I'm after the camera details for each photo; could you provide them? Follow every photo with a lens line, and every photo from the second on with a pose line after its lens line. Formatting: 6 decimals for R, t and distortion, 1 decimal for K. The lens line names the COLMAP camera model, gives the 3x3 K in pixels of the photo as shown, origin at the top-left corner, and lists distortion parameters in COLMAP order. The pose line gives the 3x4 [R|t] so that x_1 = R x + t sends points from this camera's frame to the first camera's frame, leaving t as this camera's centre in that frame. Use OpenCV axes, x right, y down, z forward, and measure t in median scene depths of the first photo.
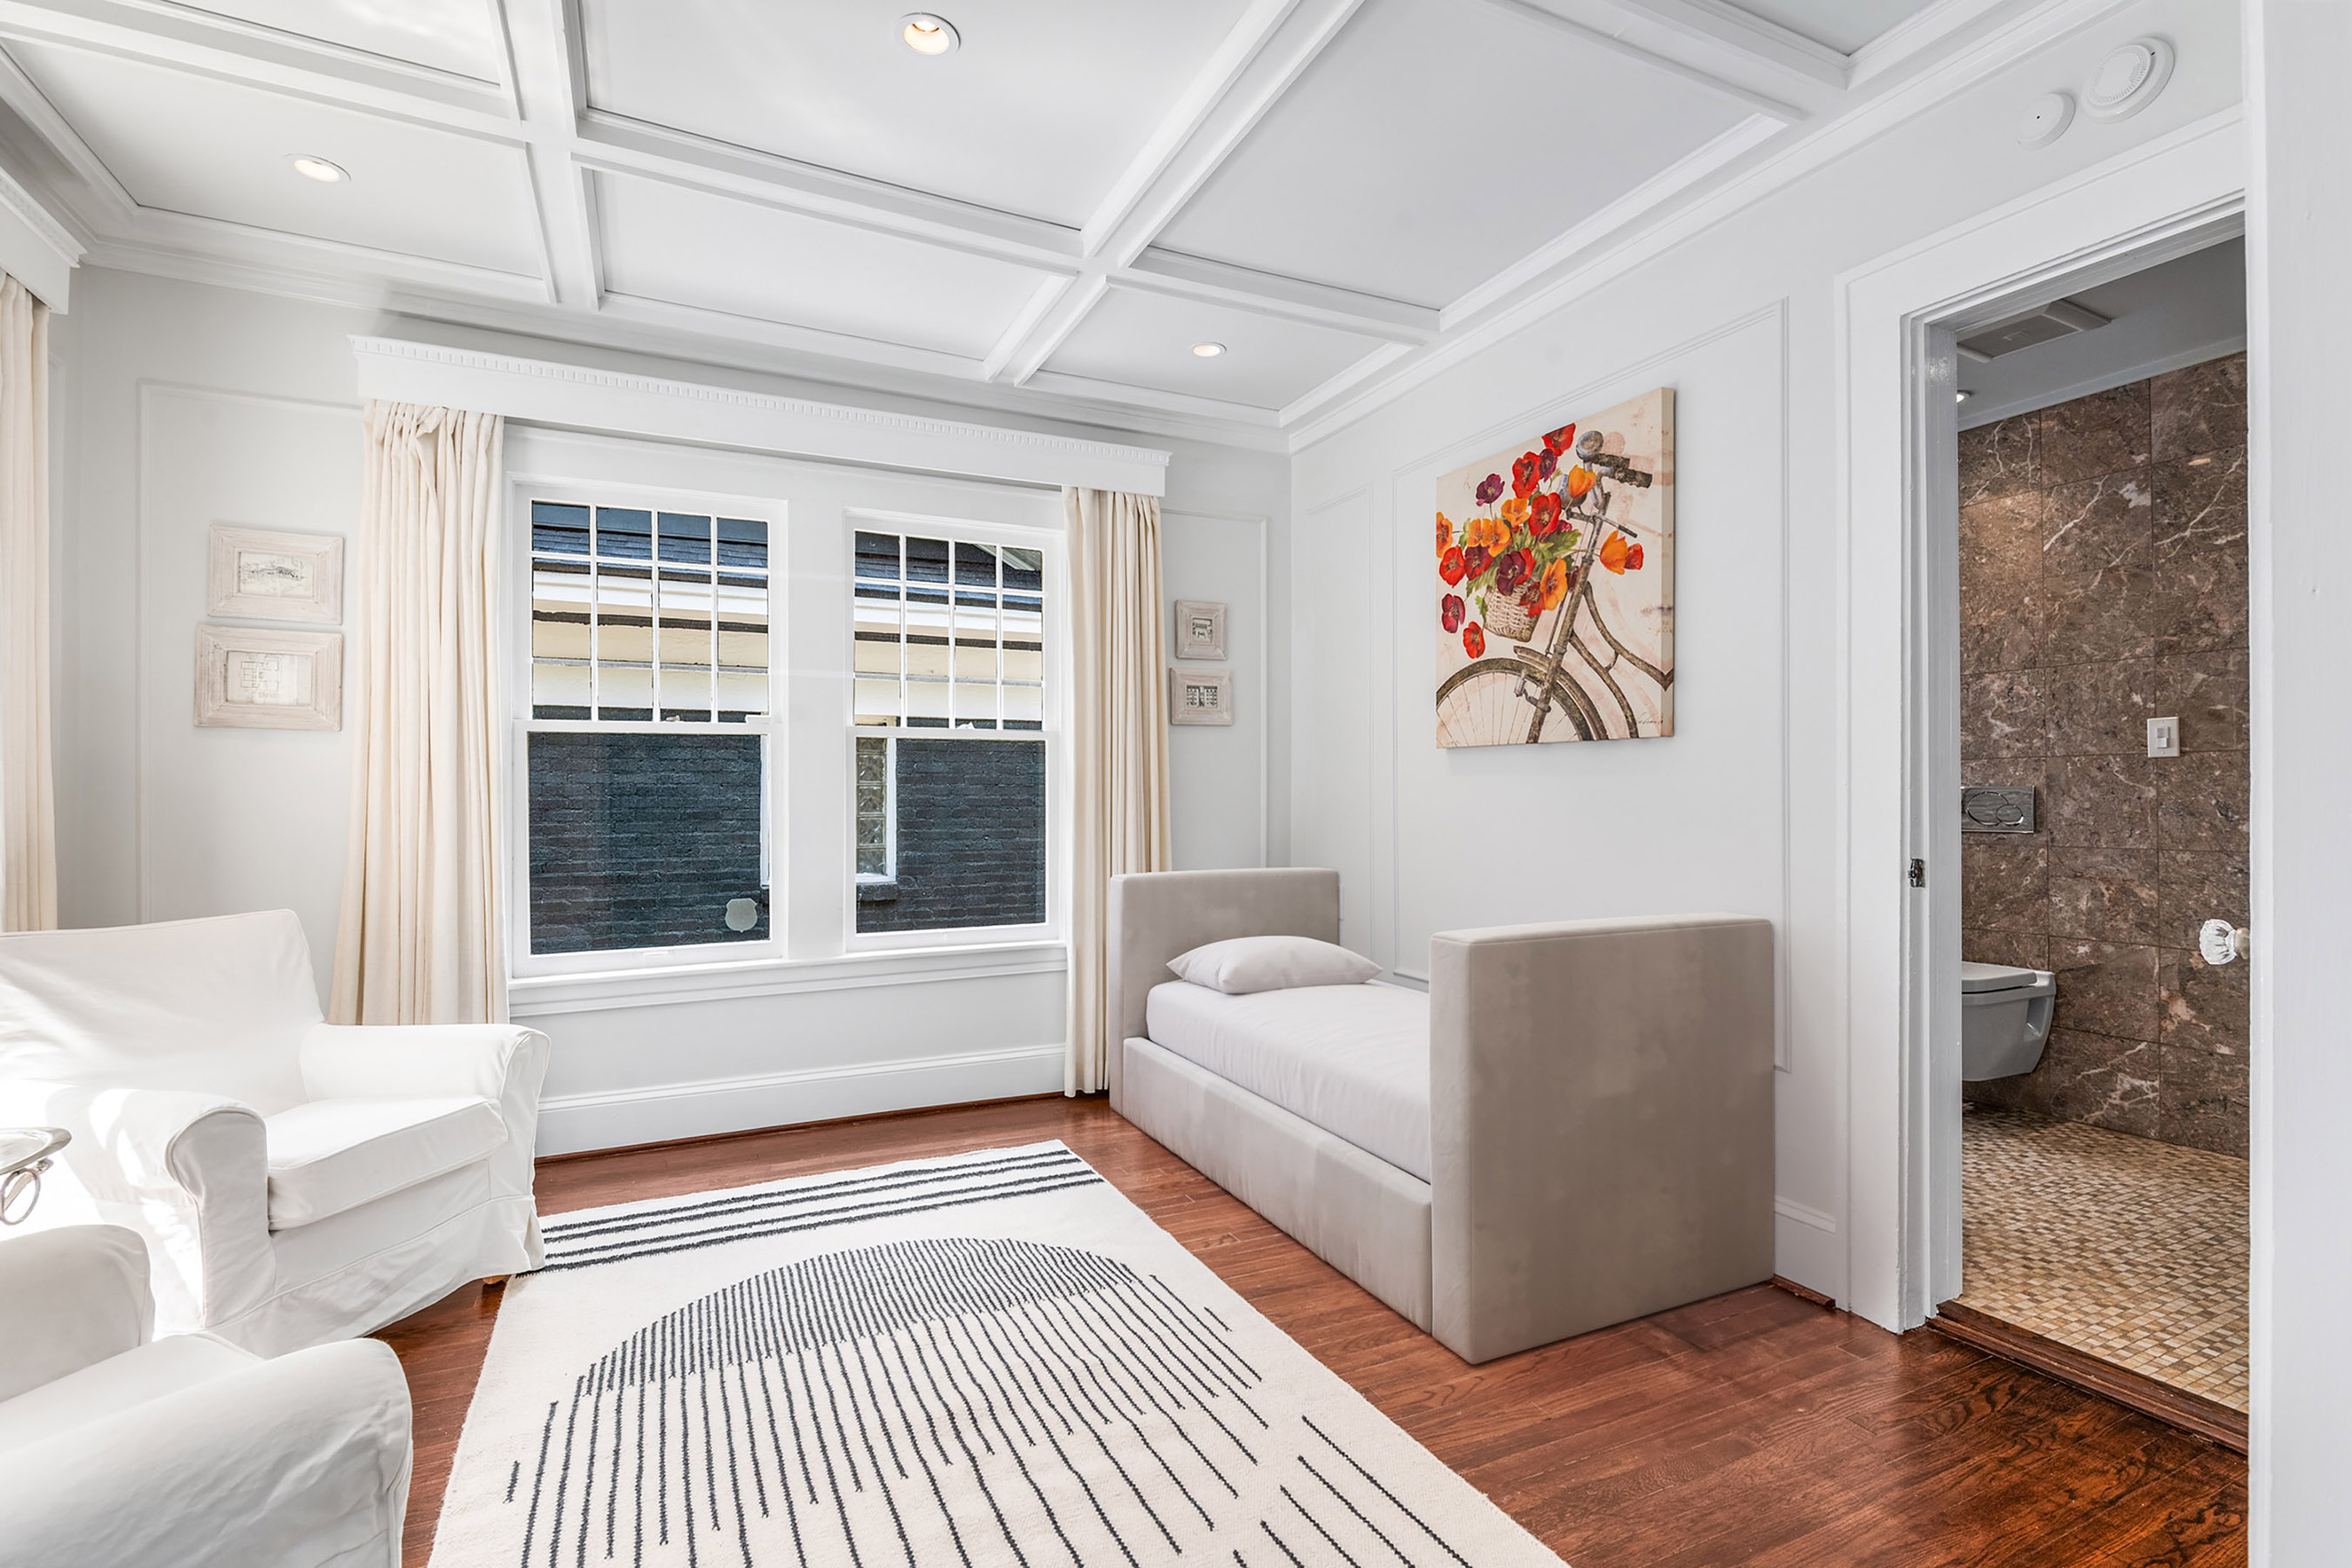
lens RADIAL K [[1077.4, 0, 1165.0], [0, 1077.4, 793.0], [0, 0, 1]] dist [0.000420, -0.005784]
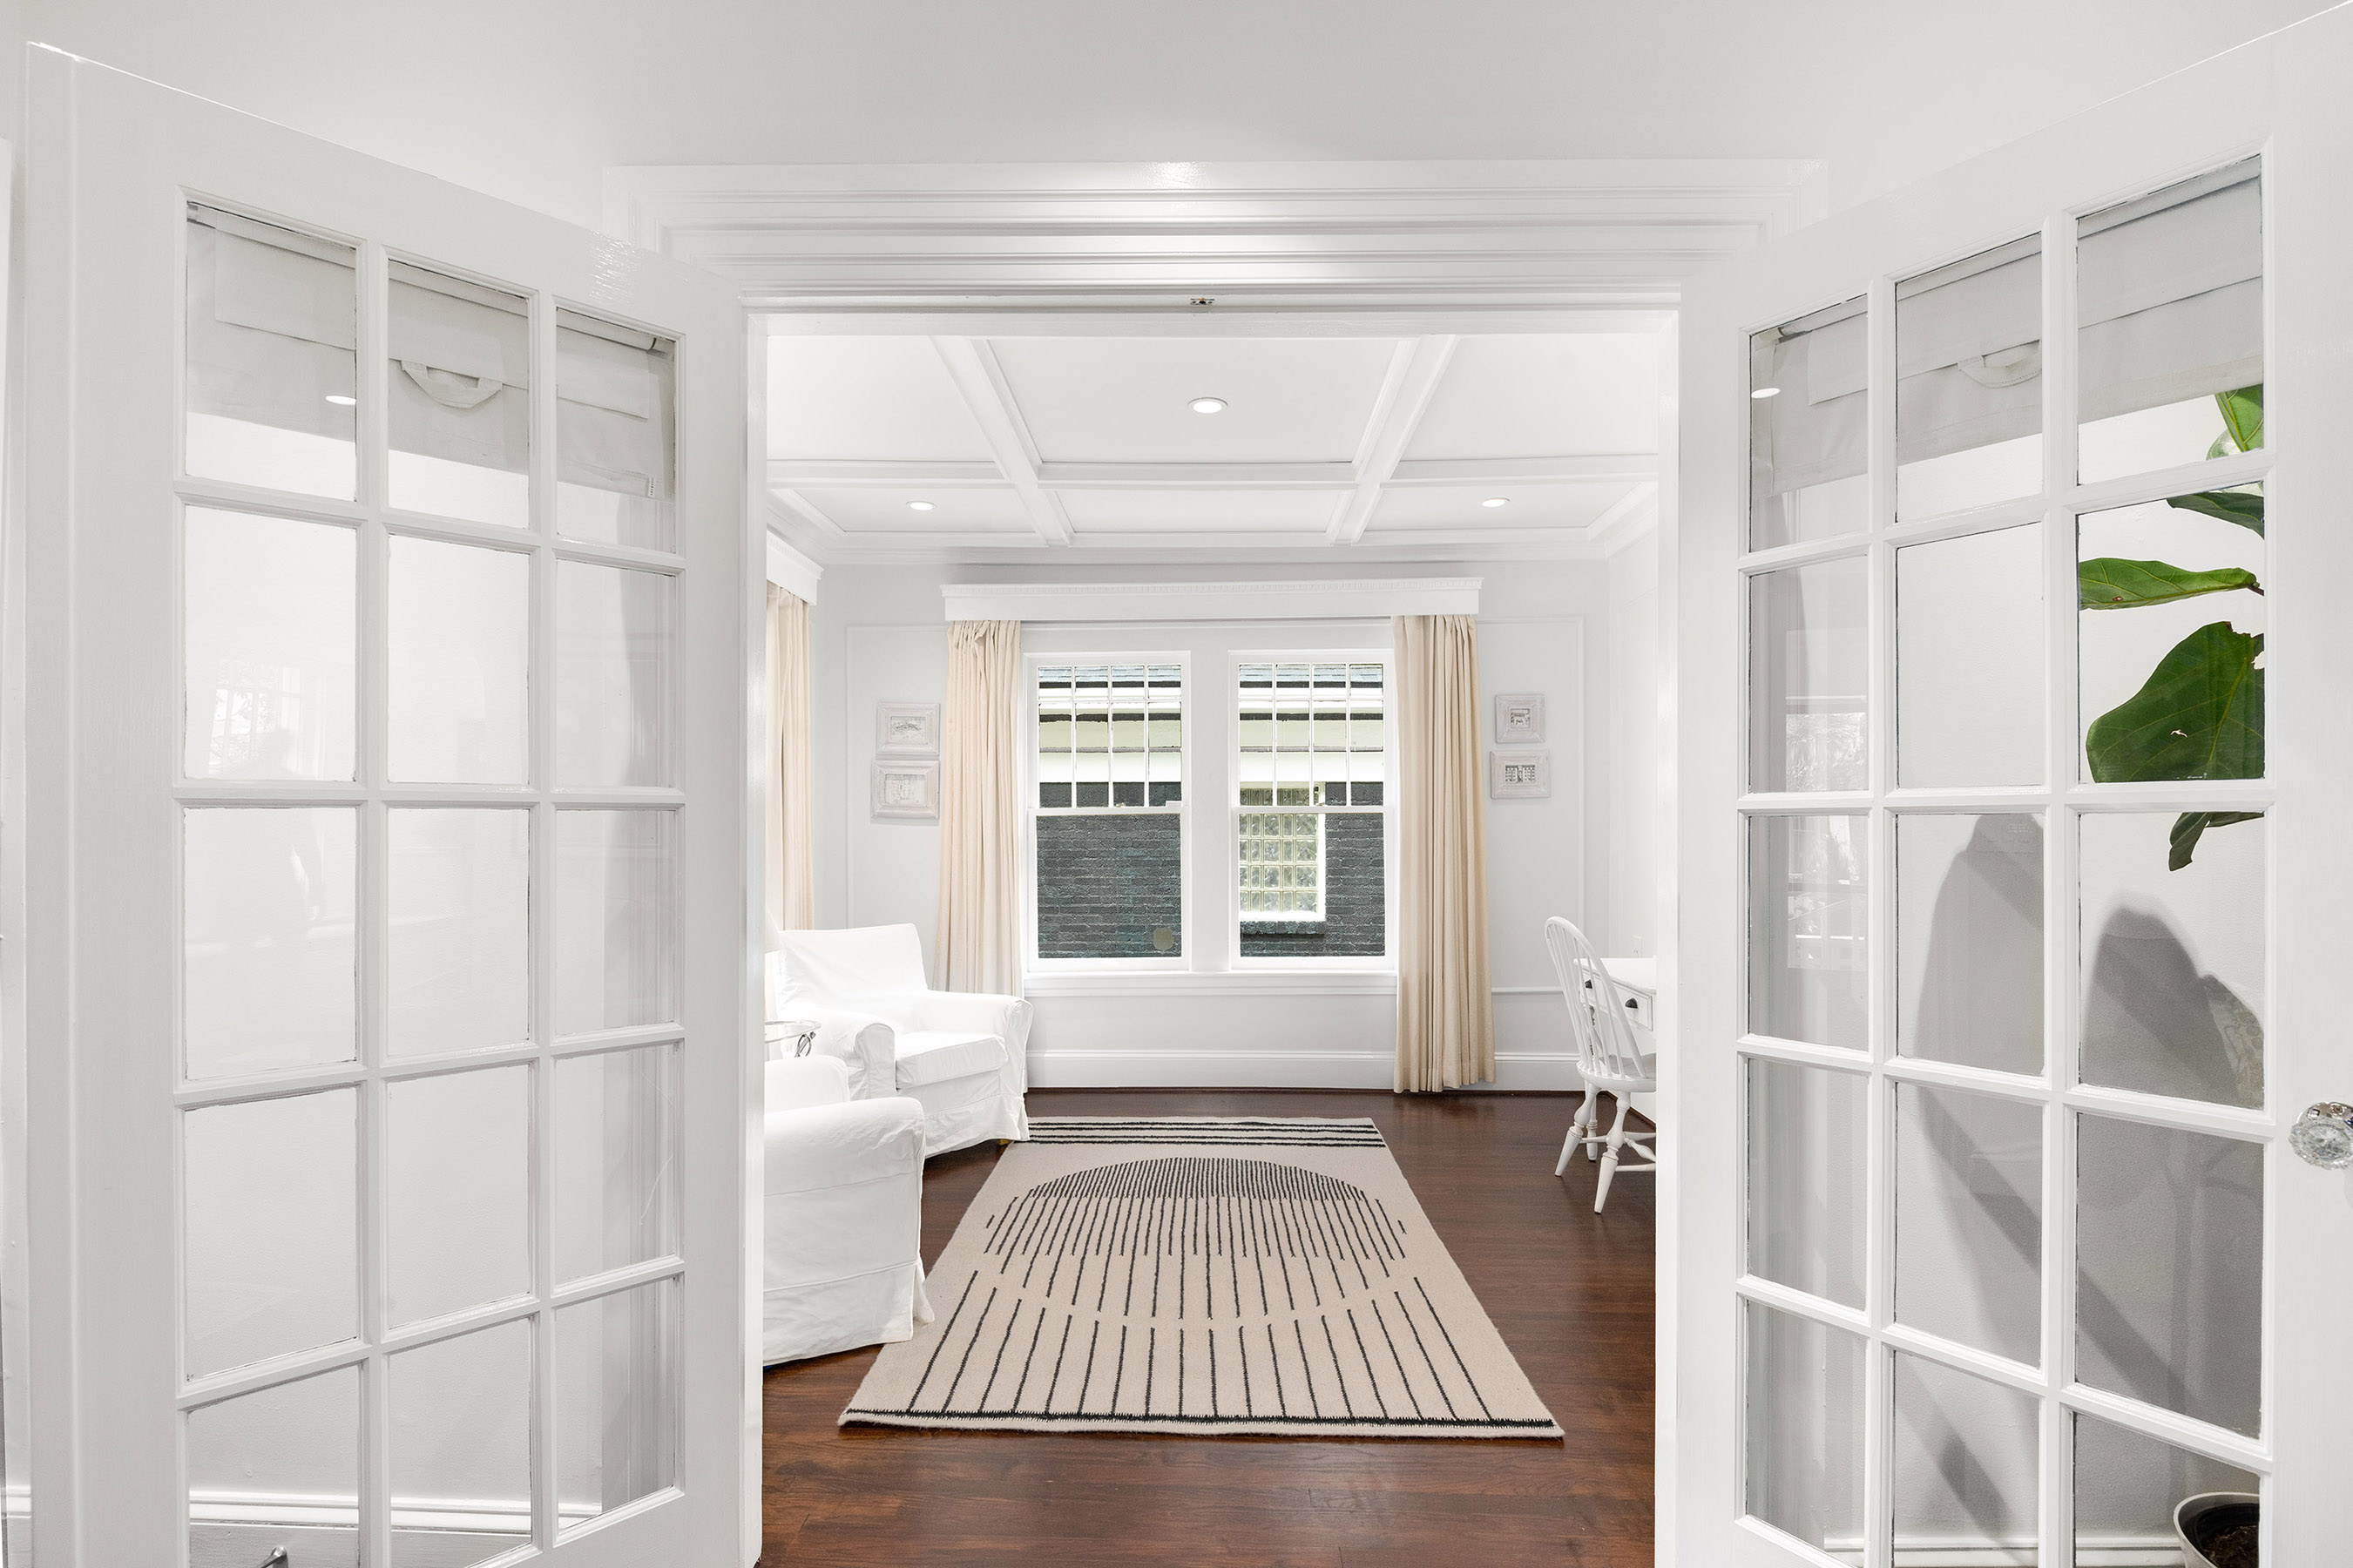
lens RADIAL K [[1077.6, 0, 1171.8], [0, 1077.6, 826.7], [0, 0, 1]] dist [0.001662, -0.000017]
pose [[0.889003, -0.002767, -0.457892, 0.314938], [0.001634, 0.999995, -0.002871, -0.037408], [0.457898, 0.001804, 0.889003, -0.317861]]
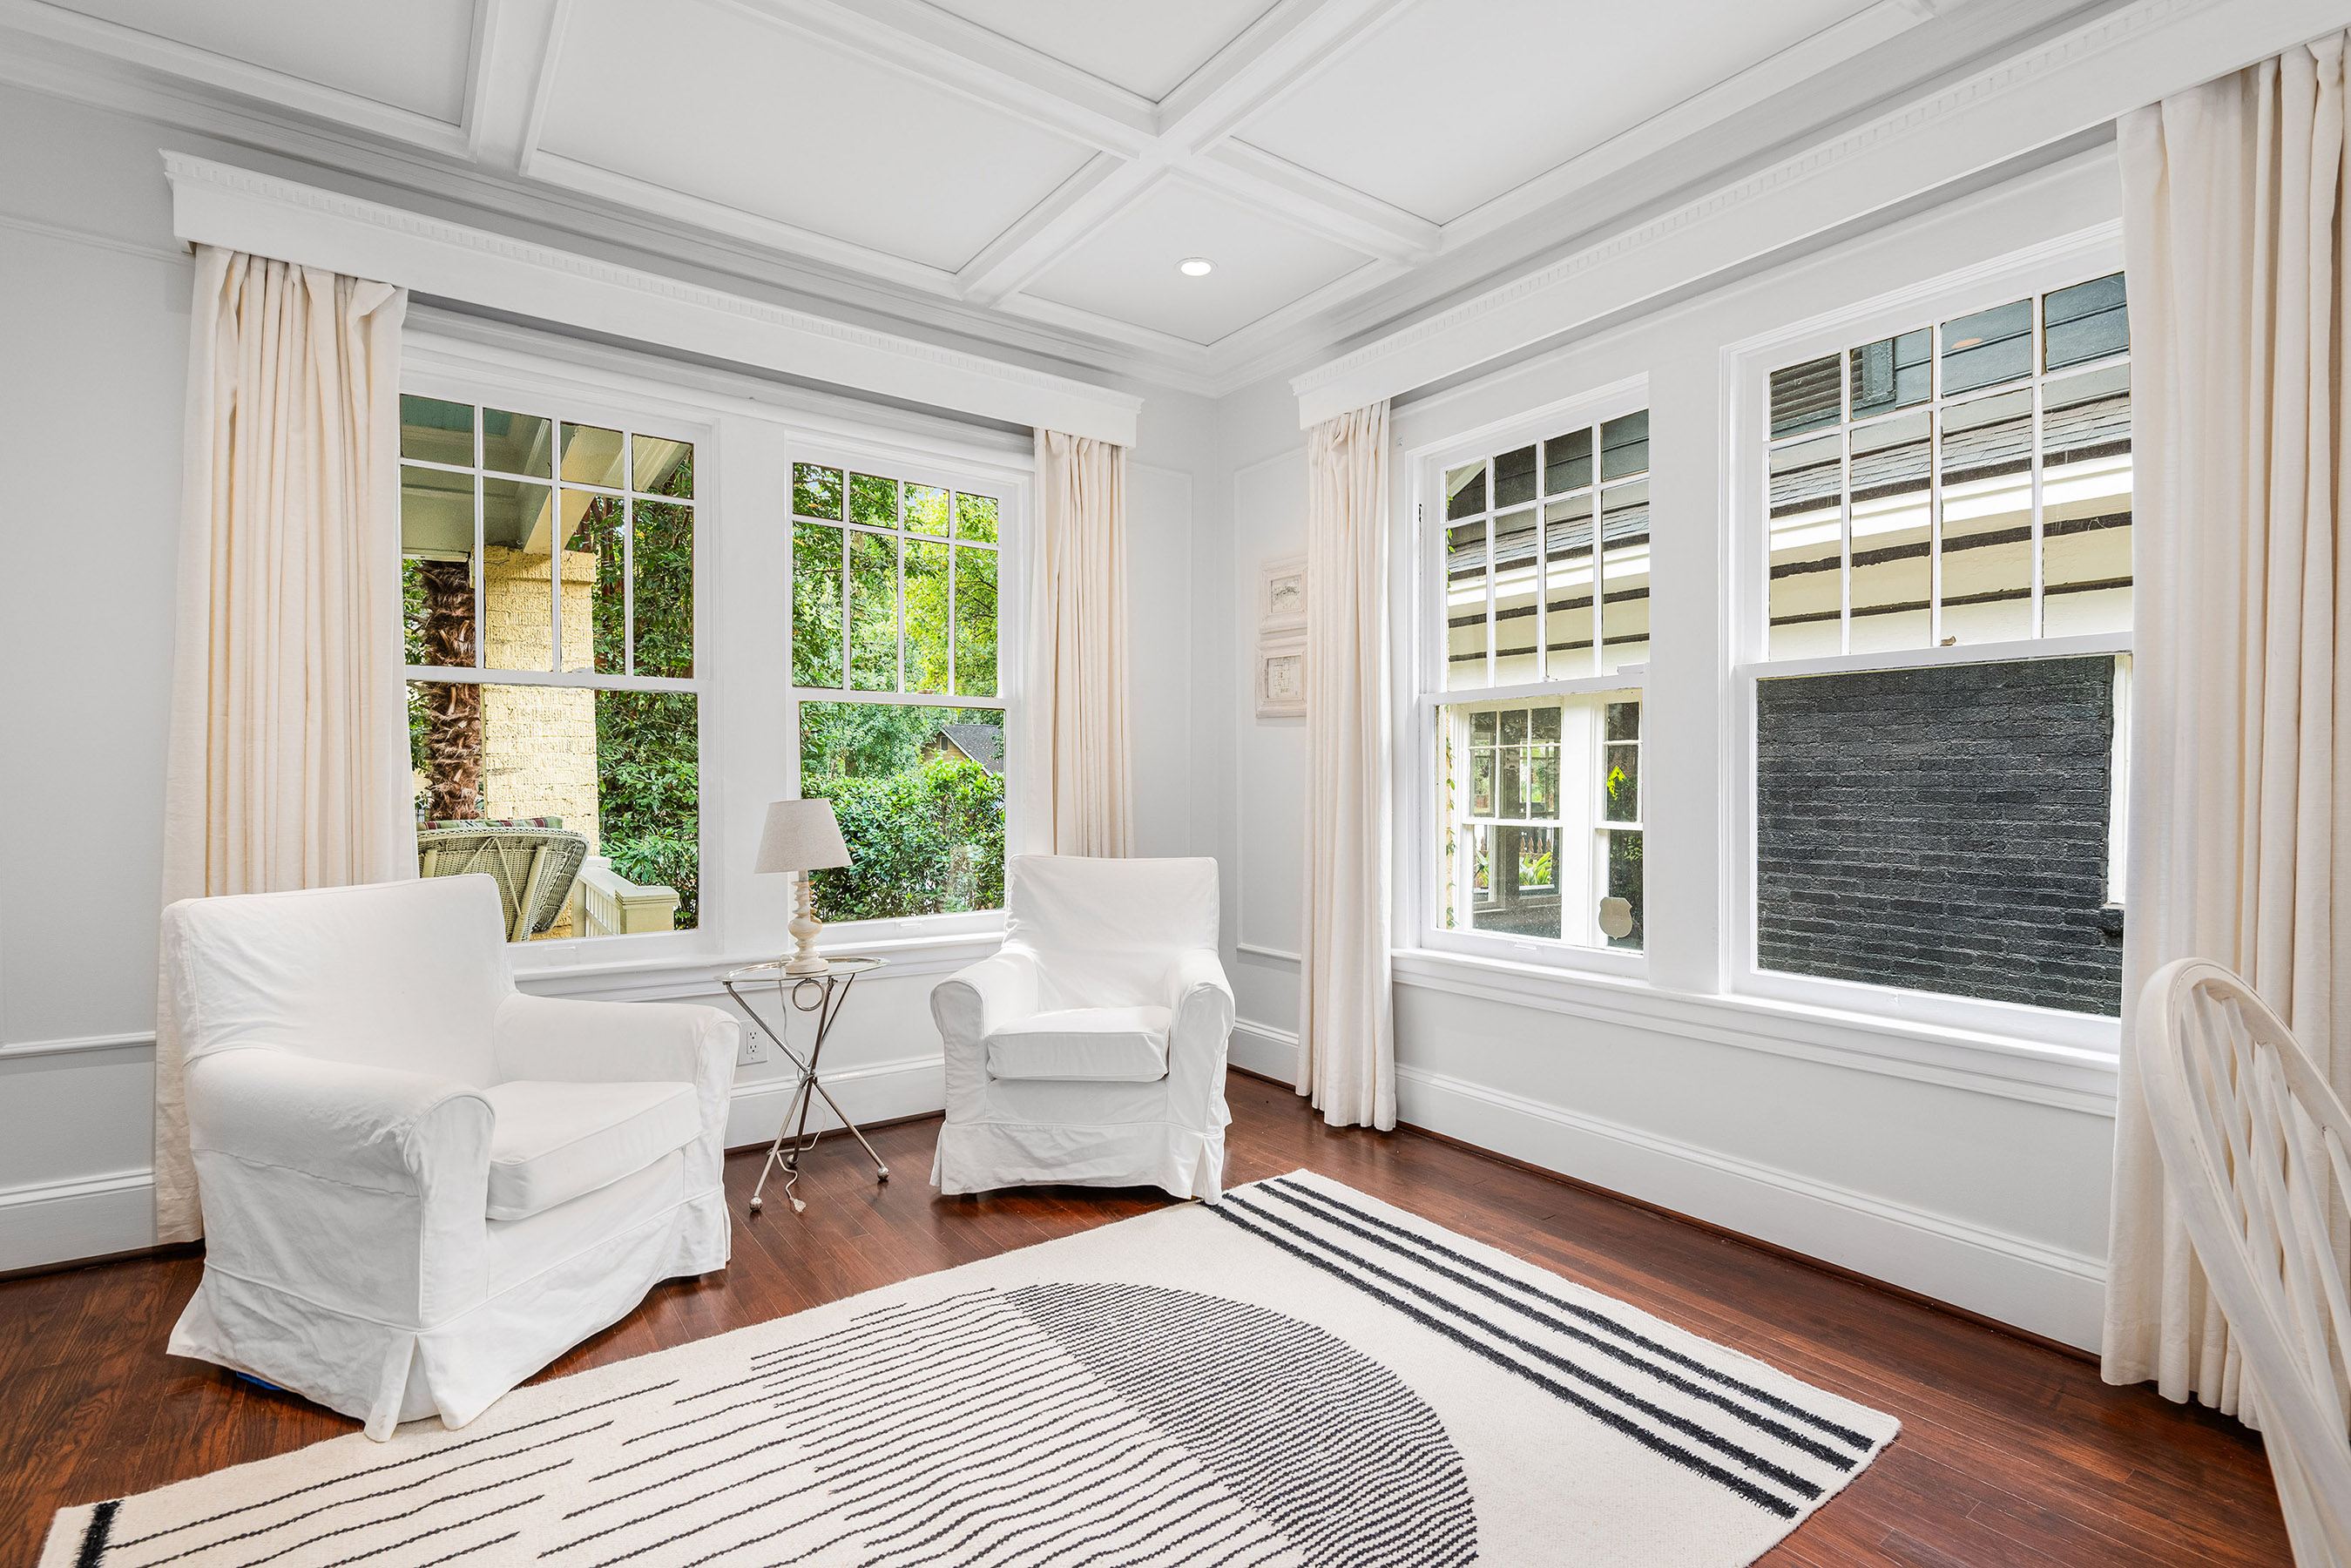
lens RADIAL K [[1092.6, 0, 1177.7], [0, 1092.6, 788.7], [0, 0, 1]] dist [-0.000584, -0.004538]
pose [[0.182215, 0.011265, -0.983194, 0.377770], [0.002309, 0.999927, 0.011885, 0.009465], [0.983256, -0.004435, 0.182175, 0.601429]]
